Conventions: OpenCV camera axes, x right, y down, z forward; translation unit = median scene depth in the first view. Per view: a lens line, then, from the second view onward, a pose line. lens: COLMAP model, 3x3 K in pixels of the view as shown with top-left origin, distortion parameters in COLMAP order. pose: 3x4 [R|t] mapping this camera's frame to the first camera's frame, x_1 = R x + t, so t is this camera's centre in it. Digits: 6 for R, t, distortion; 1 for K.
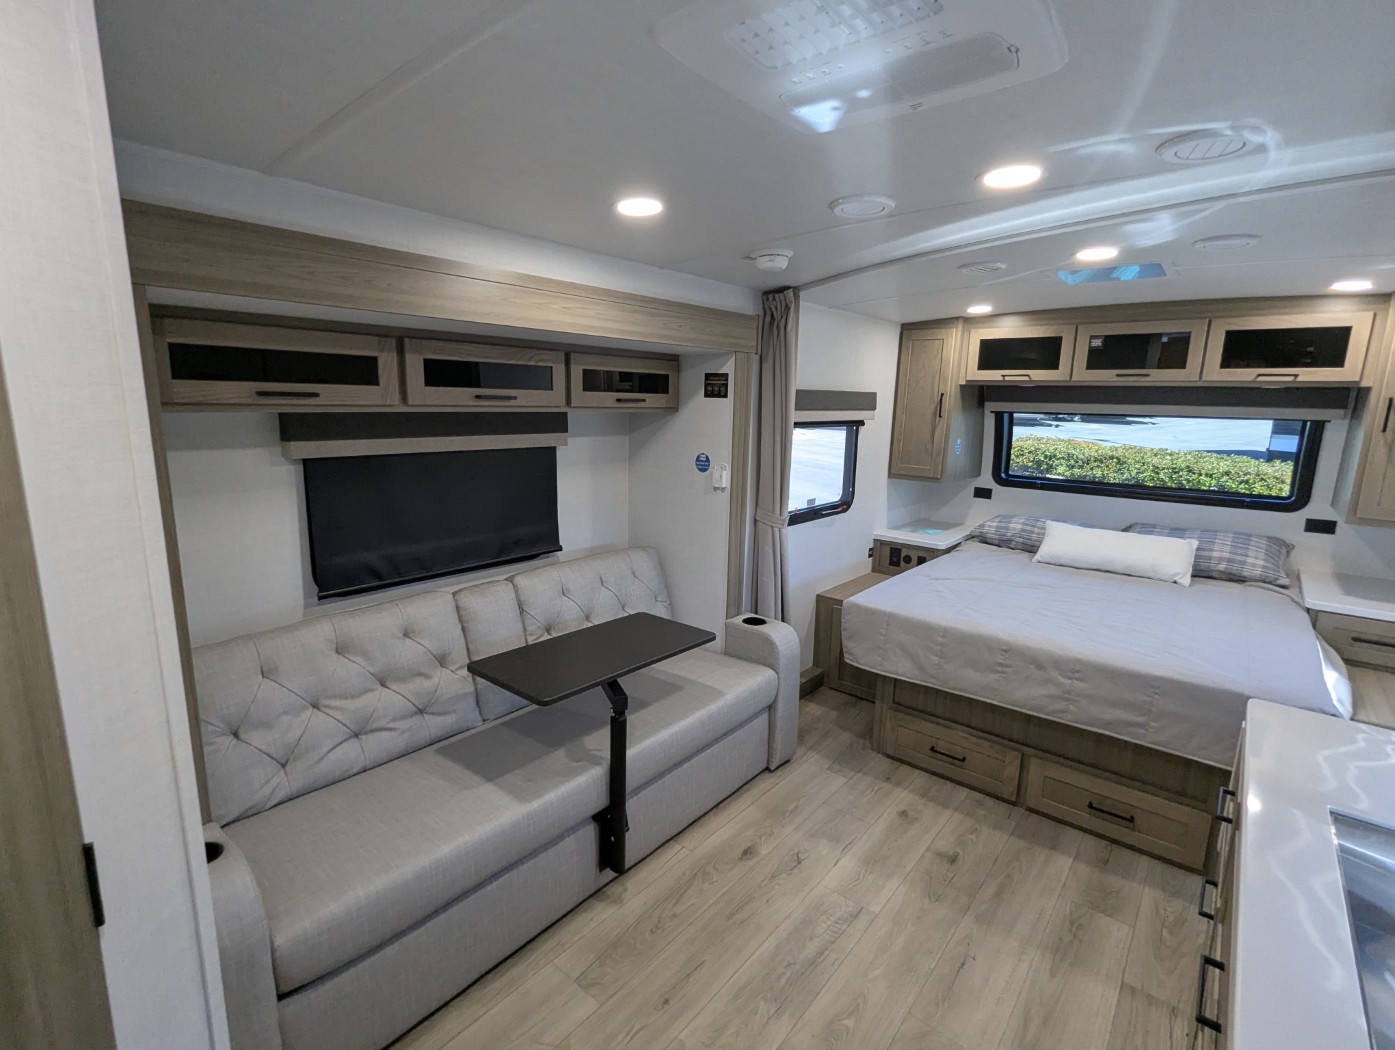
lens RADIAL K [[662.4, 0, 698.4], [0, 662.4, 523.9], [0, 0, 1]] dist [-0.001885, 0.001809]
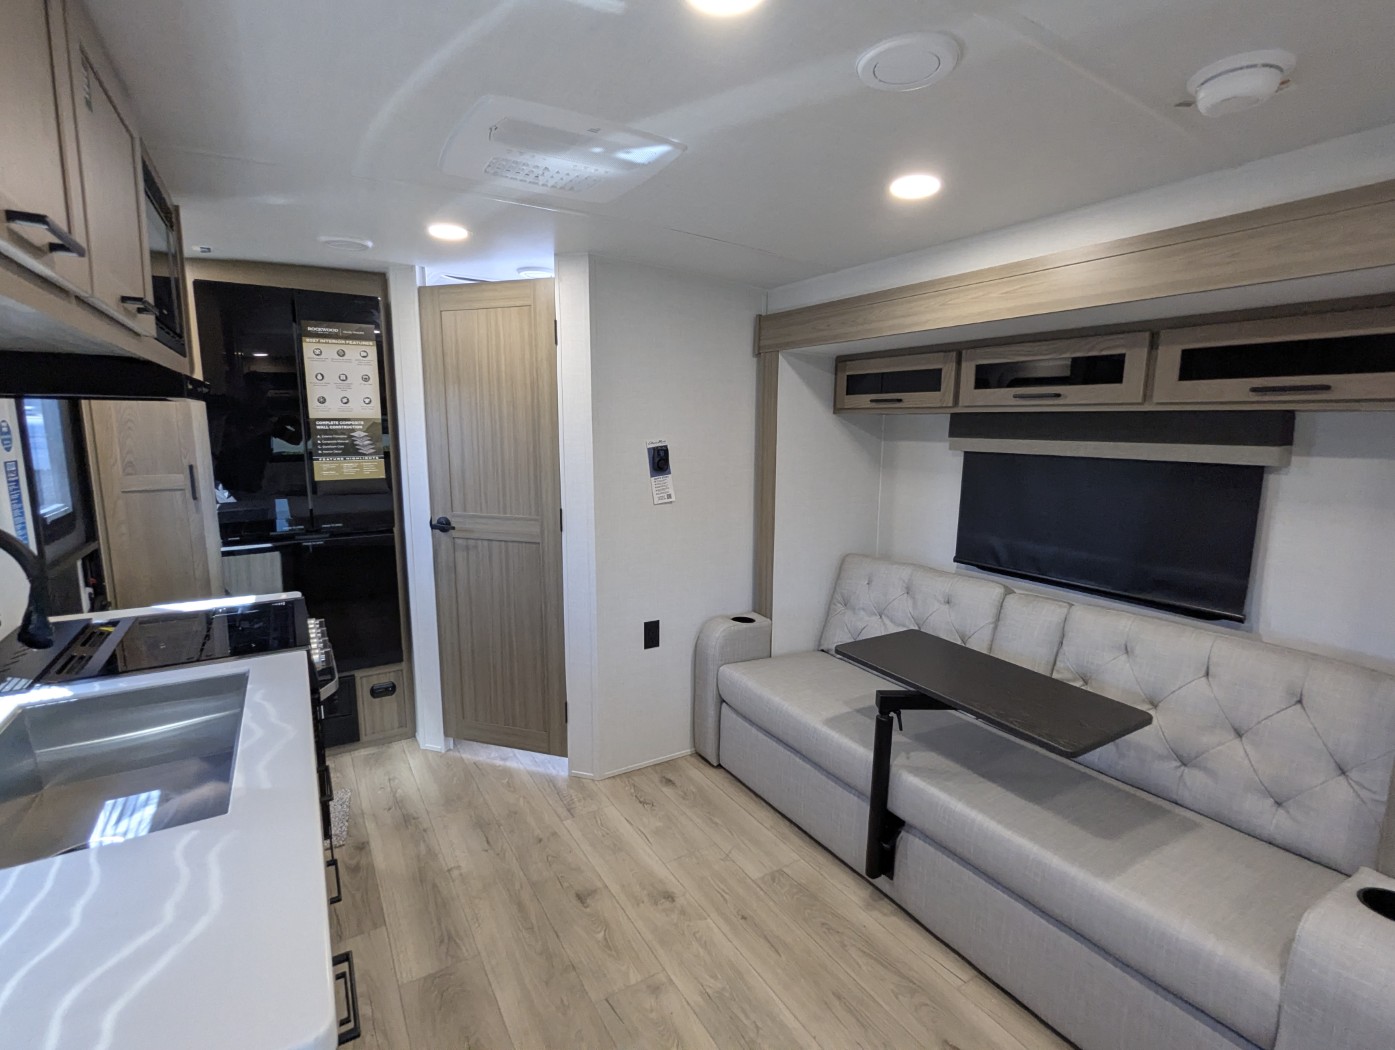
lens RADIAL K [[662.4, 0, 695.2], [0, 662.4, 524.2], [0, 0, 1]] dist [-0.001885, 0.001809]
pose [[-0.322073, 0.119576, -0.939133, 0.615503], [-0.191229, 0.963326, 0.188238, -0.079590], [0.927200, 0.240216, -0.287395, 0.696006]]
